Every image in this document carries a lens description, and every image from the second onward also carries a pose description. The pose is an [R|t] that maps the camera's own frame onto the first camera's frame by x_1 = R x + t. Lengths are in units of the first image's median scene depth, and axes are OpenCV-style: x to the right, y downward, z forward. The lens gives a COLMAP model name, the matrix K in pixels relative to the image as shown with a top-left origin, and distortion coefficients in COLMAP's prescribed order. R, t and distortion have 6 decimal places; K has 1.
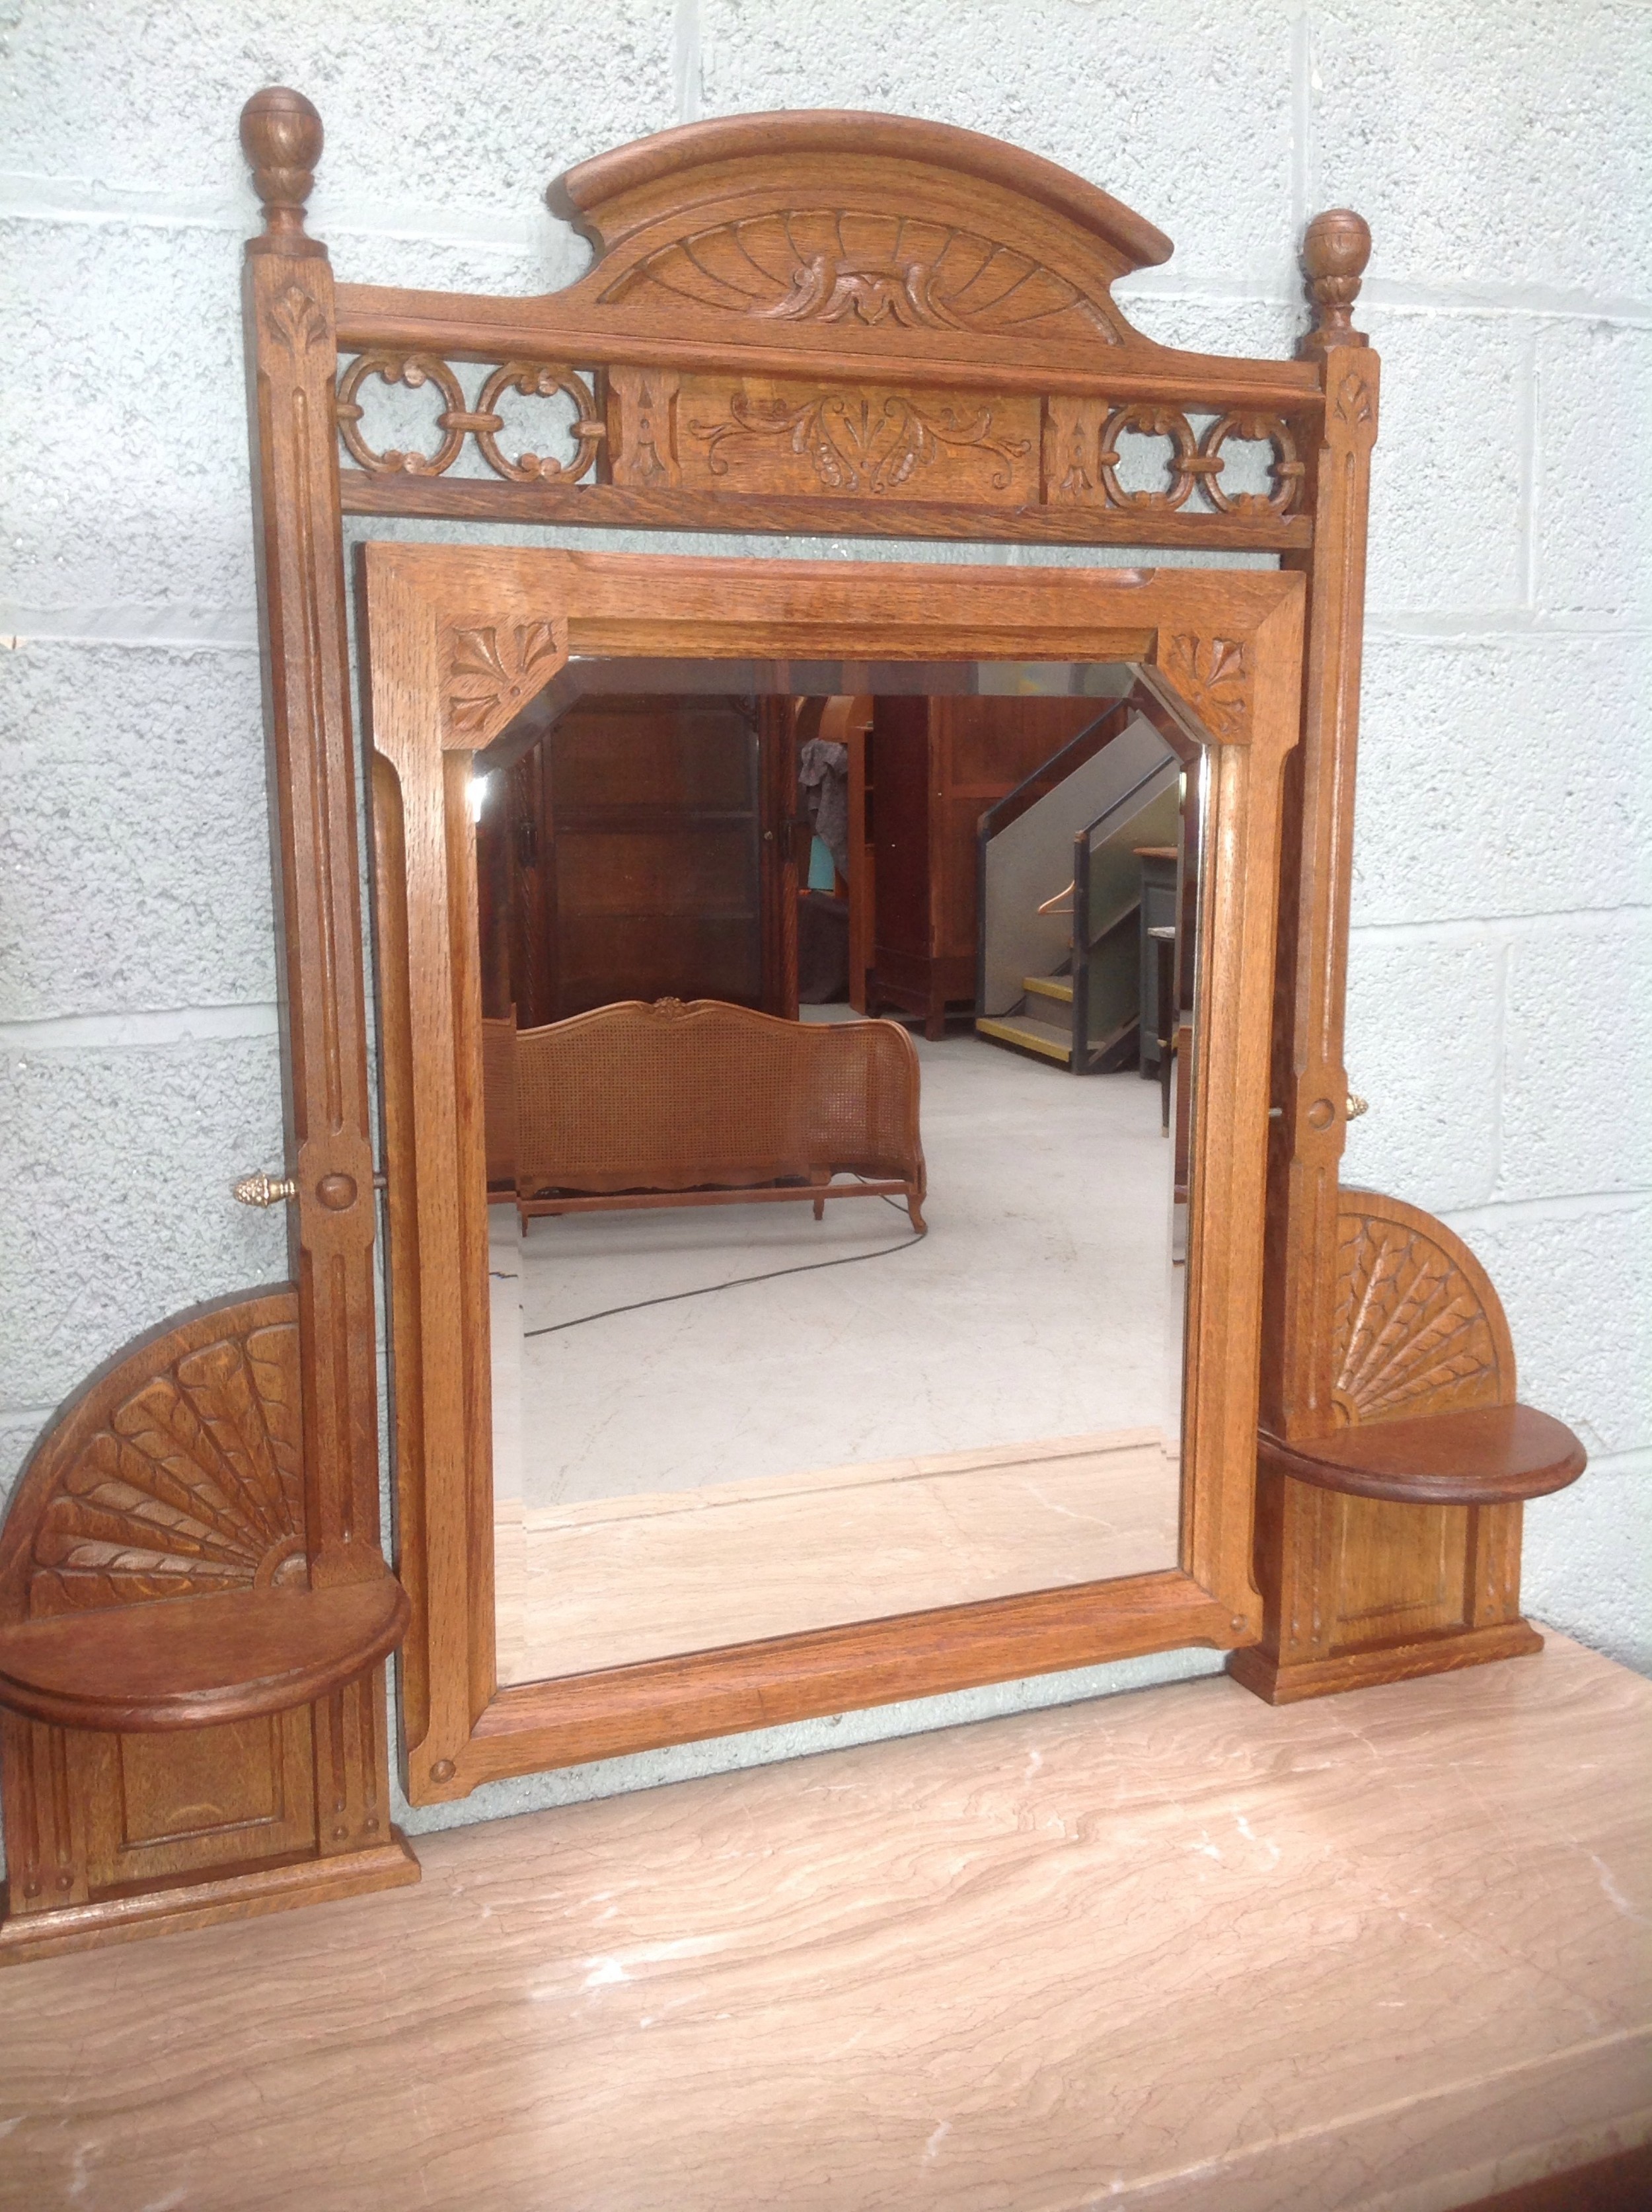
lens RADIAL K [[2111.0, 0, 825.7], [0, 2111.0, 1108.4], [0, 0, 1]] dist [0.132112, -0.304900]
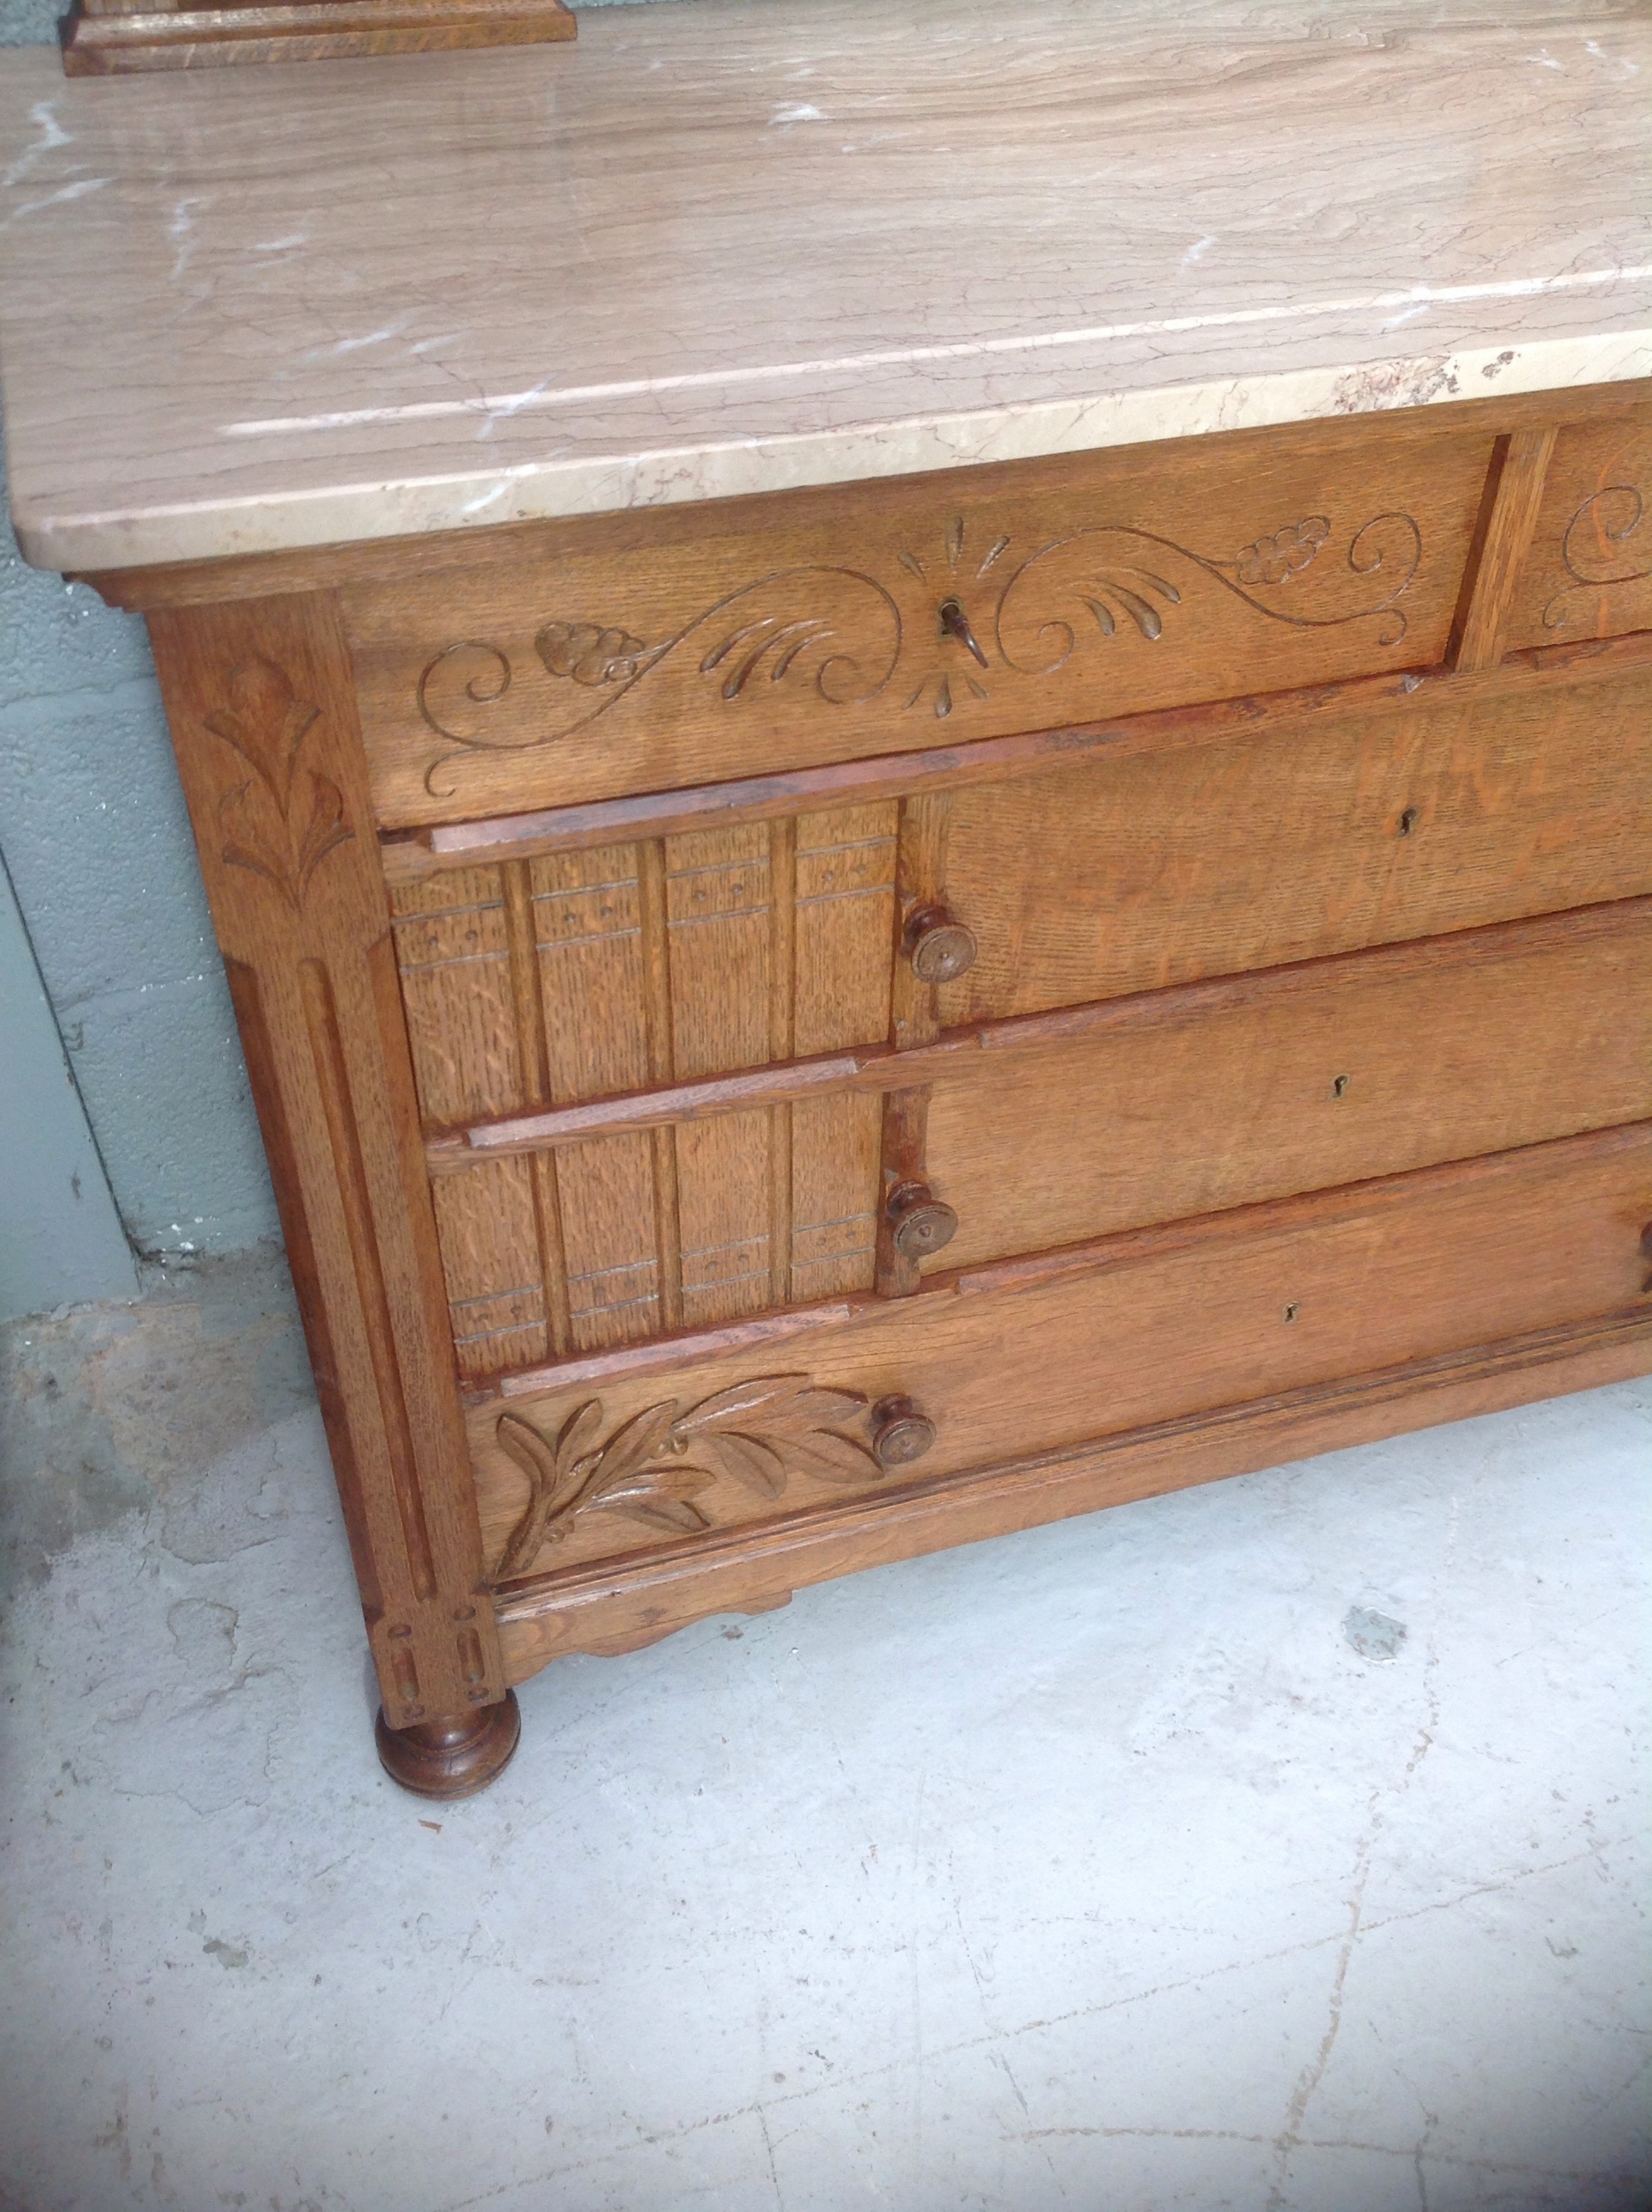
lens RADIAL K [[2088.2, 0, 812.6], [0, 2088.2, 1097.3], [0, 0, 1]] dist [0.144319, -0.307641]
pose [[0.995307, 0.075379, -0.060677, -0.018742], [-0.031415, 0.844792, 0.534172, 0.269974], [0.091524, -0.529759, 0.843196, 0.105465]]
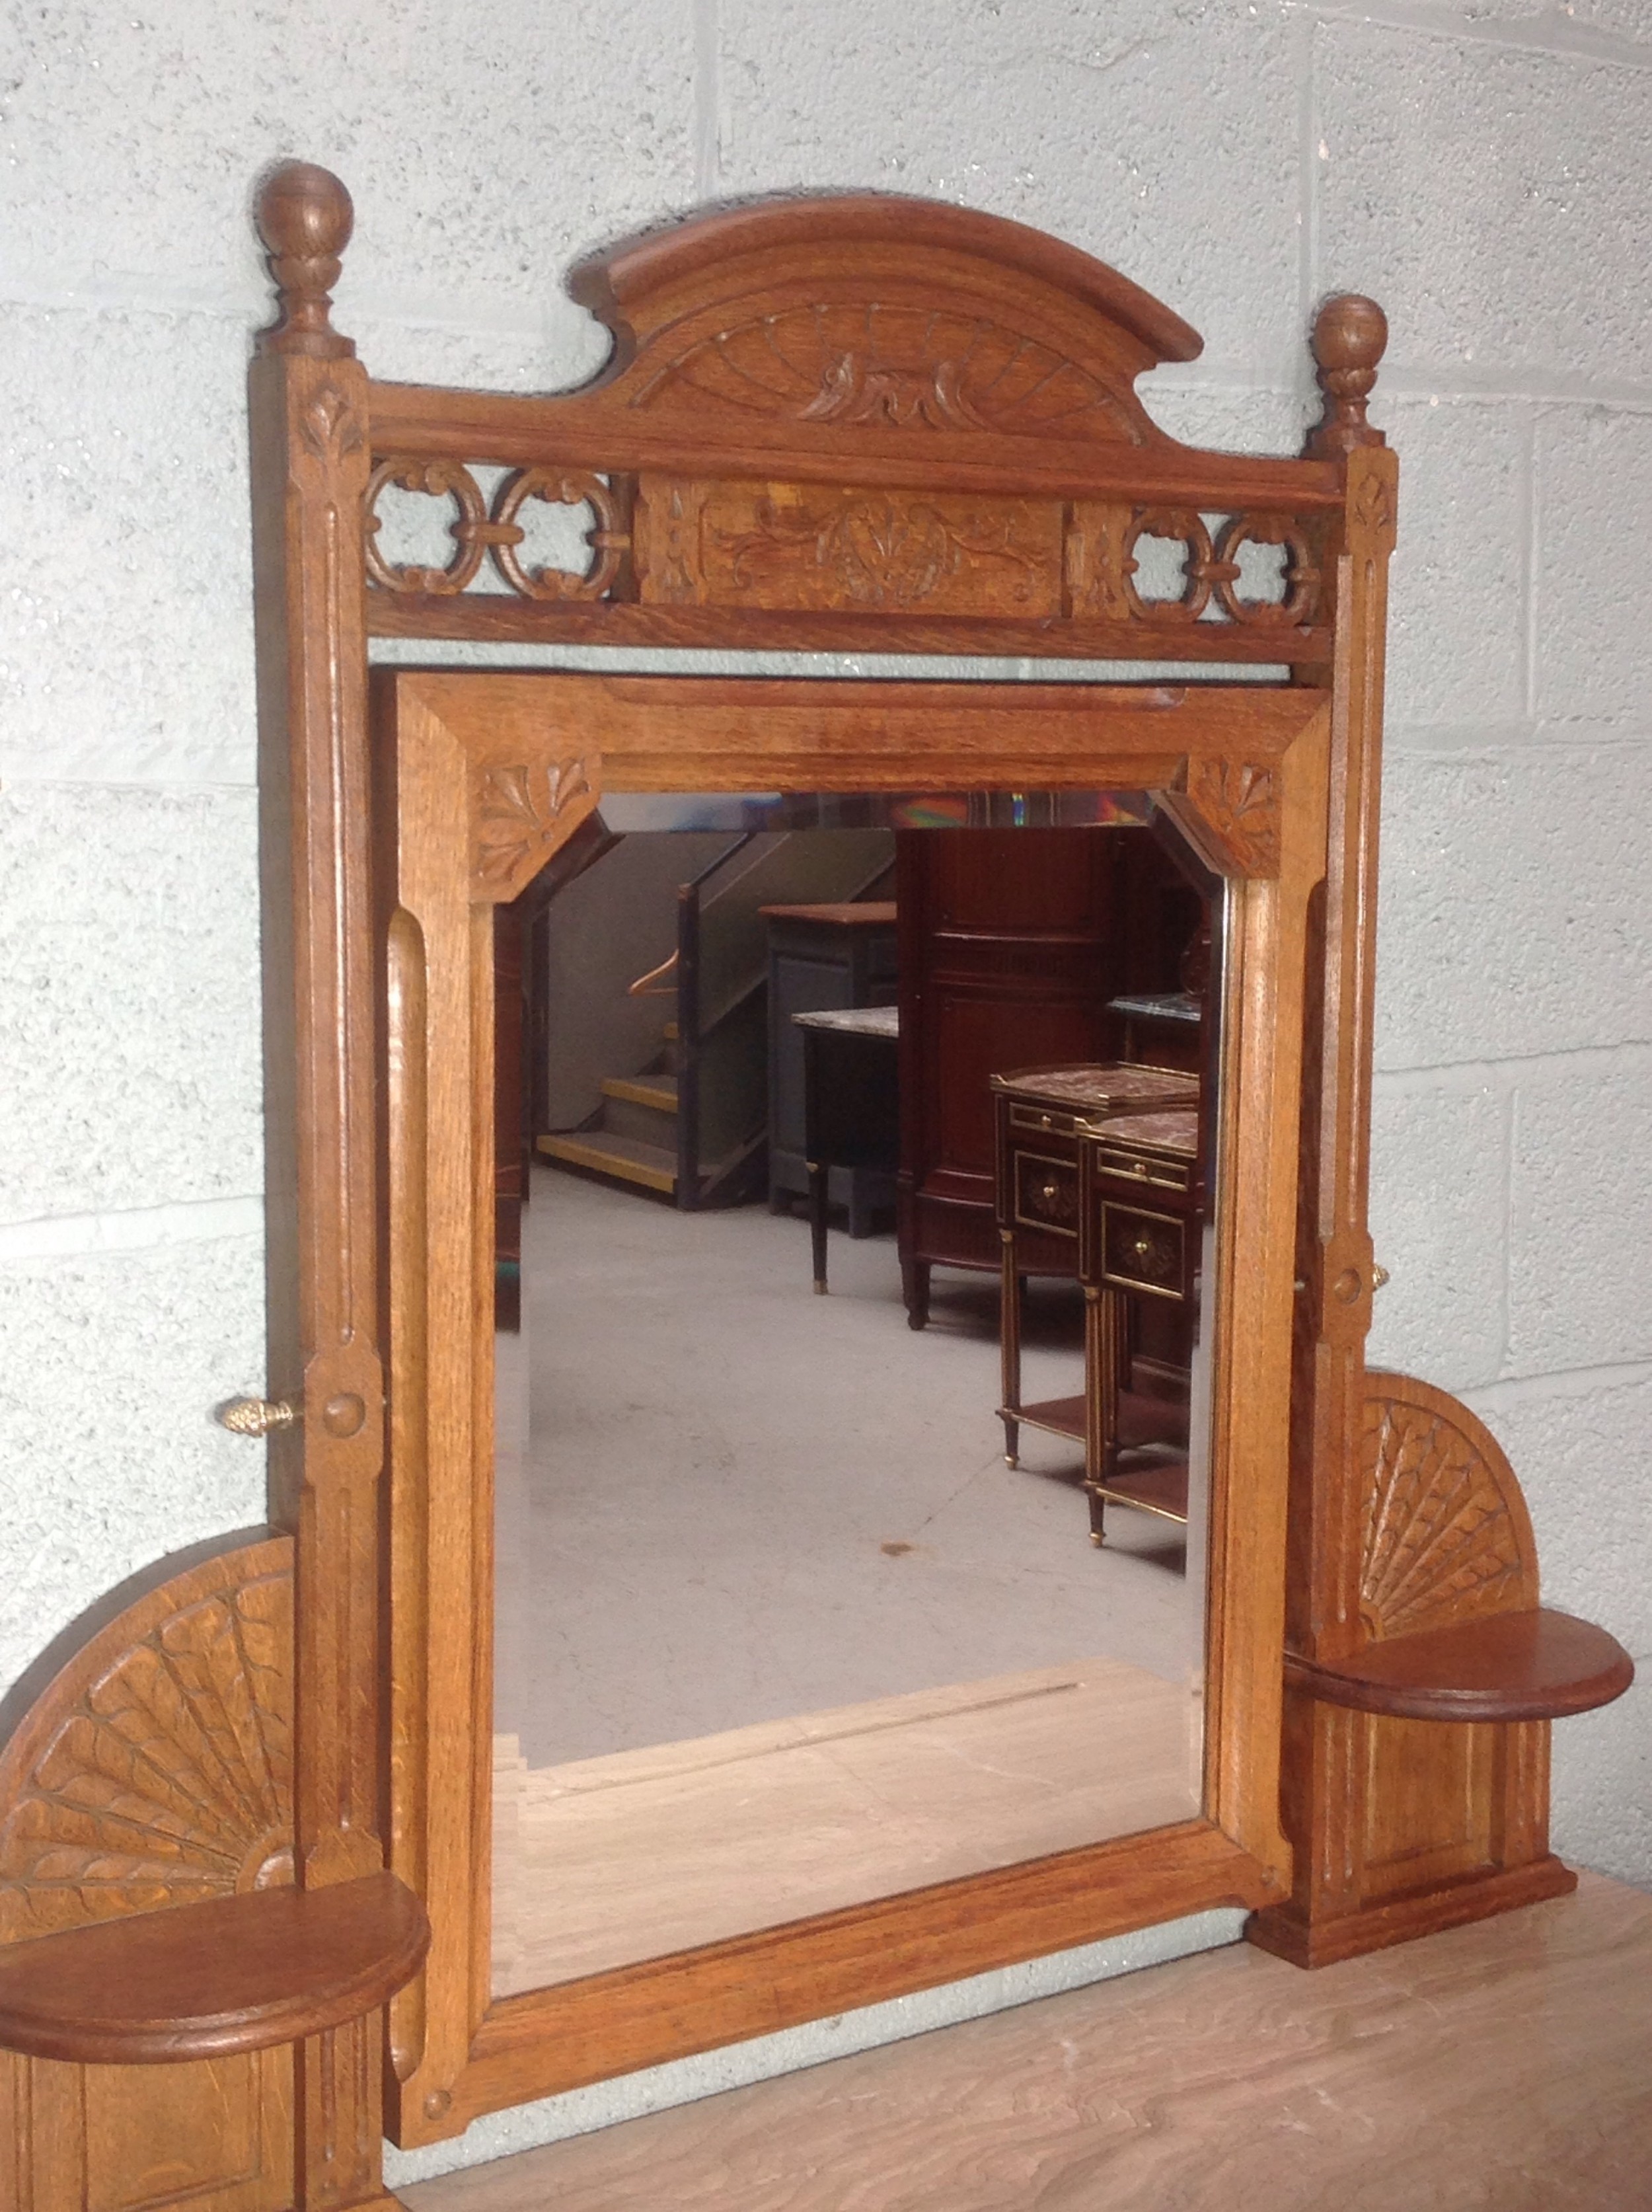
lens RADIAL K [[3023.8, 0, 833.4], [0, 3023.8, 1105.7], [0, 0, 1]] dist [0.162262, -0.420560]
pose [[0.978787, -0.014866, 0.204340, -0.277281], [0.024552, 0.998688, -0.044949, -0.024703], [-0.203404, 0.049012, 0.977867, -0.237247]]
